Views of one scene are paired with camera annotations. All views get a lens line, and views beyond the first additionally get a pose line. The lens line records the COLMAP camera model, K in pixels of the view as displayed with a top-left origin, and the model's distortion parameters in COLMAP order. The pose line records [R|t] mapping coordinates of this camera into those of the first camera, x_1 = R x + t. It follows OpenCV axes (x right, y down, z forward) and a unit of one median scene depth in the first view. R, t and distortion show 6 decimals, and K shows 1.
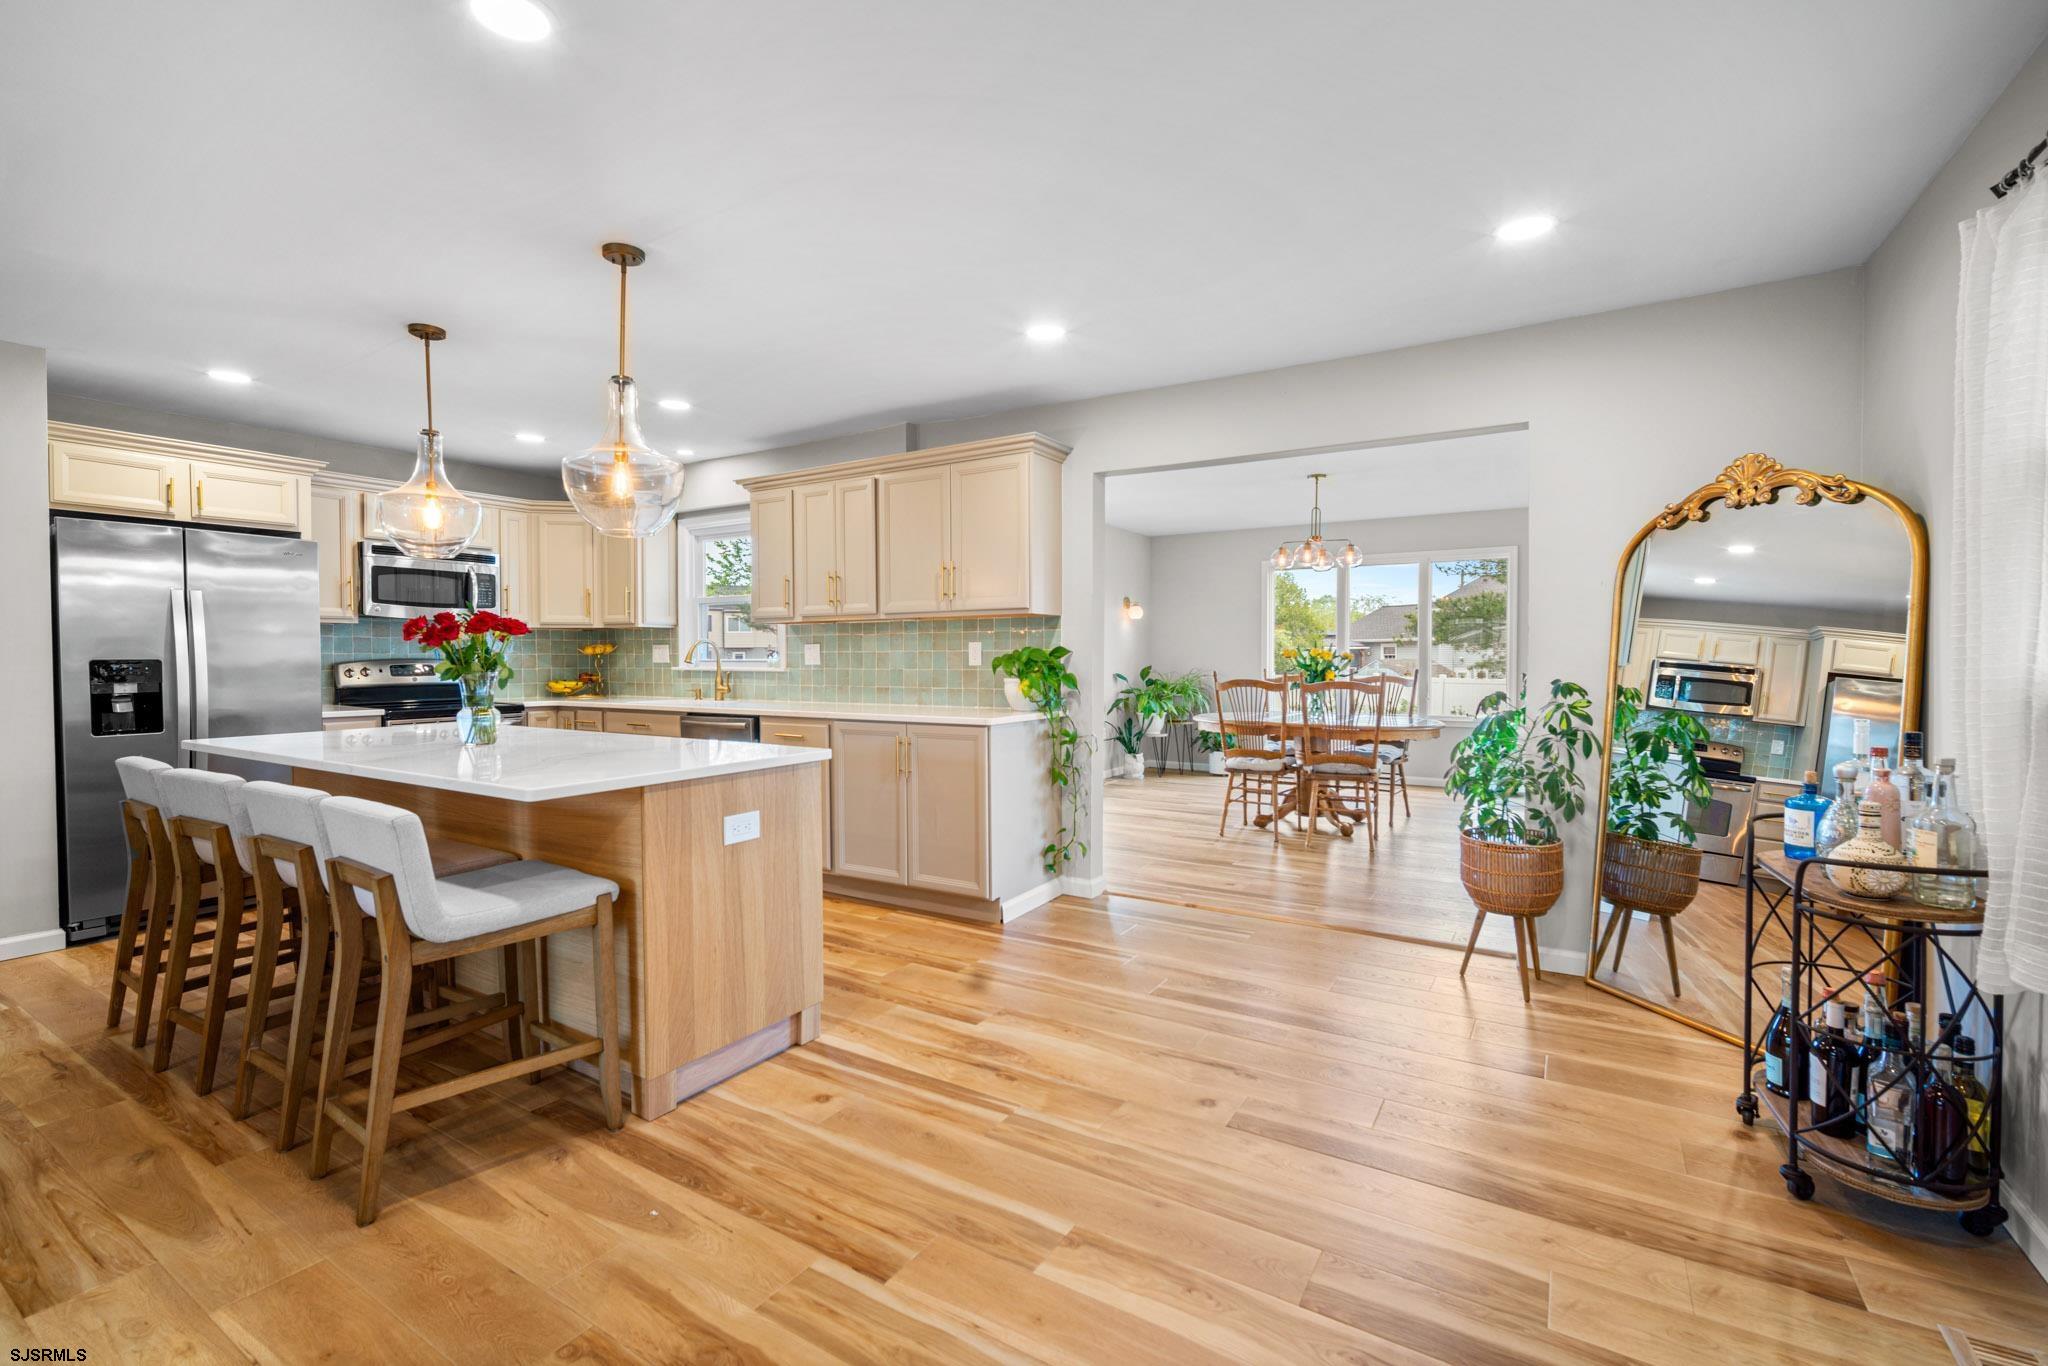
lens RADIAL K [[892.2, 0, 1023.7], [0, 892.2, 675.9], [0, 0, 1]] dist [-0.013937, 0.004332]
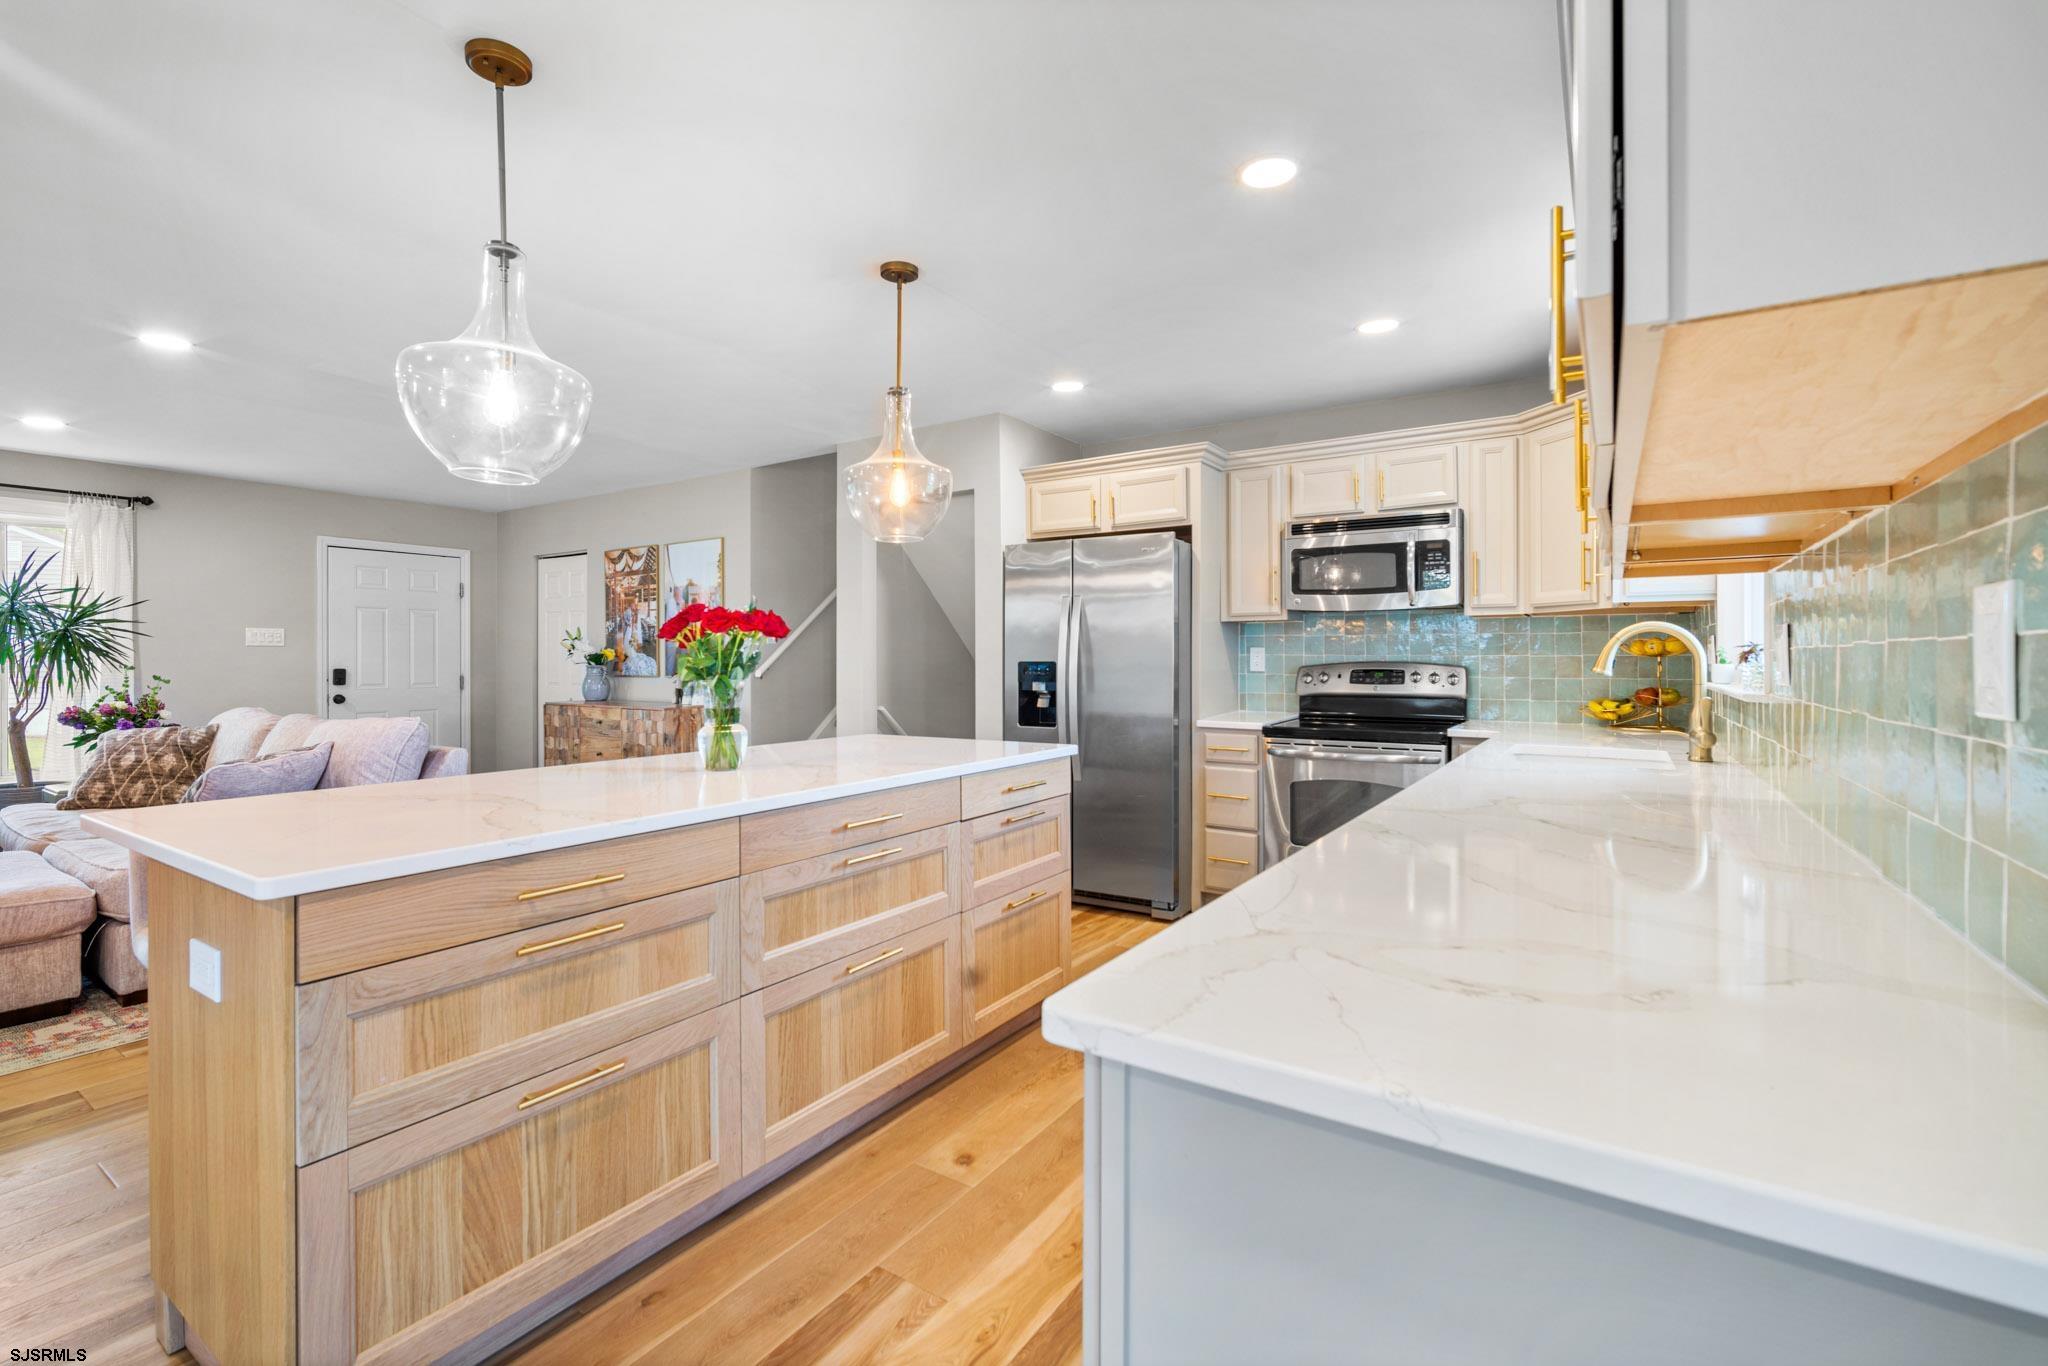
lens RADIAL K [[899.4, 0, 1021.1], [0, 899.4, 656.6], [0, 0, 1]] dist [-0.004565, 0.000032]
pose [[-0.030099, 0.000378, -0.999547, 0.141314], [-0.021461, 0.999769, 0.001025, -0.023377], [0.999317, 0.021482, -0.030084, 0.927643]]
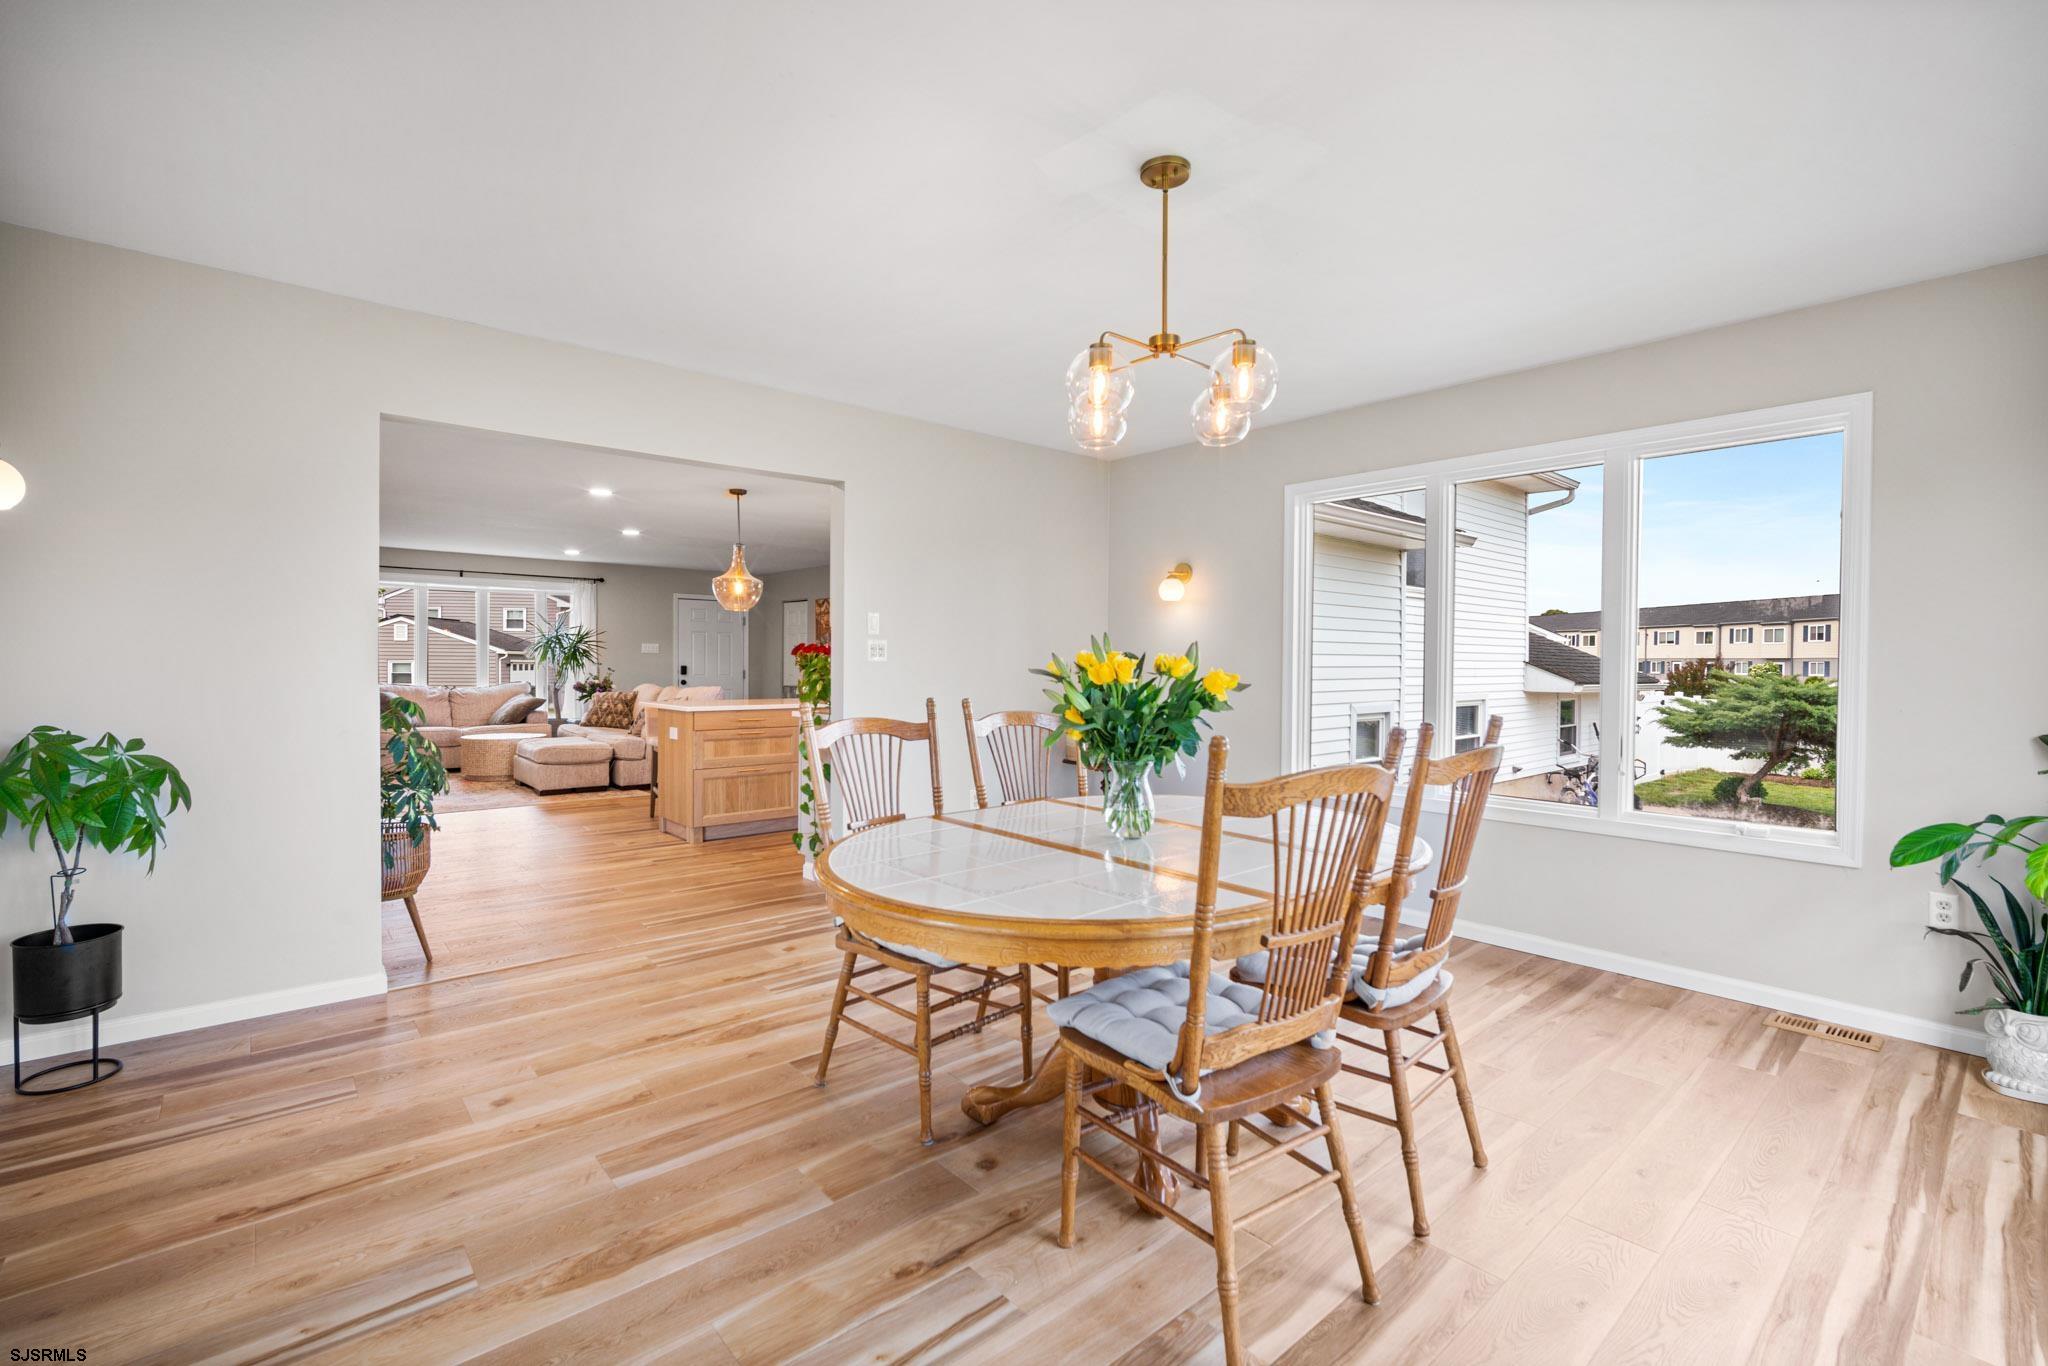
lens RADIAL K [[903.9, 0, 1036.3], [0, 903.9, 667.0], [0, 0, 1]] dist [-0.016075, 0.004148]
pose [[-0.286395, 0.005932, -0.958093, 1.069465], [-0.028871, 0.999473, 0.014818, -0.046129], [0.957676, 0.031904, -0.286073, 1.609329]]
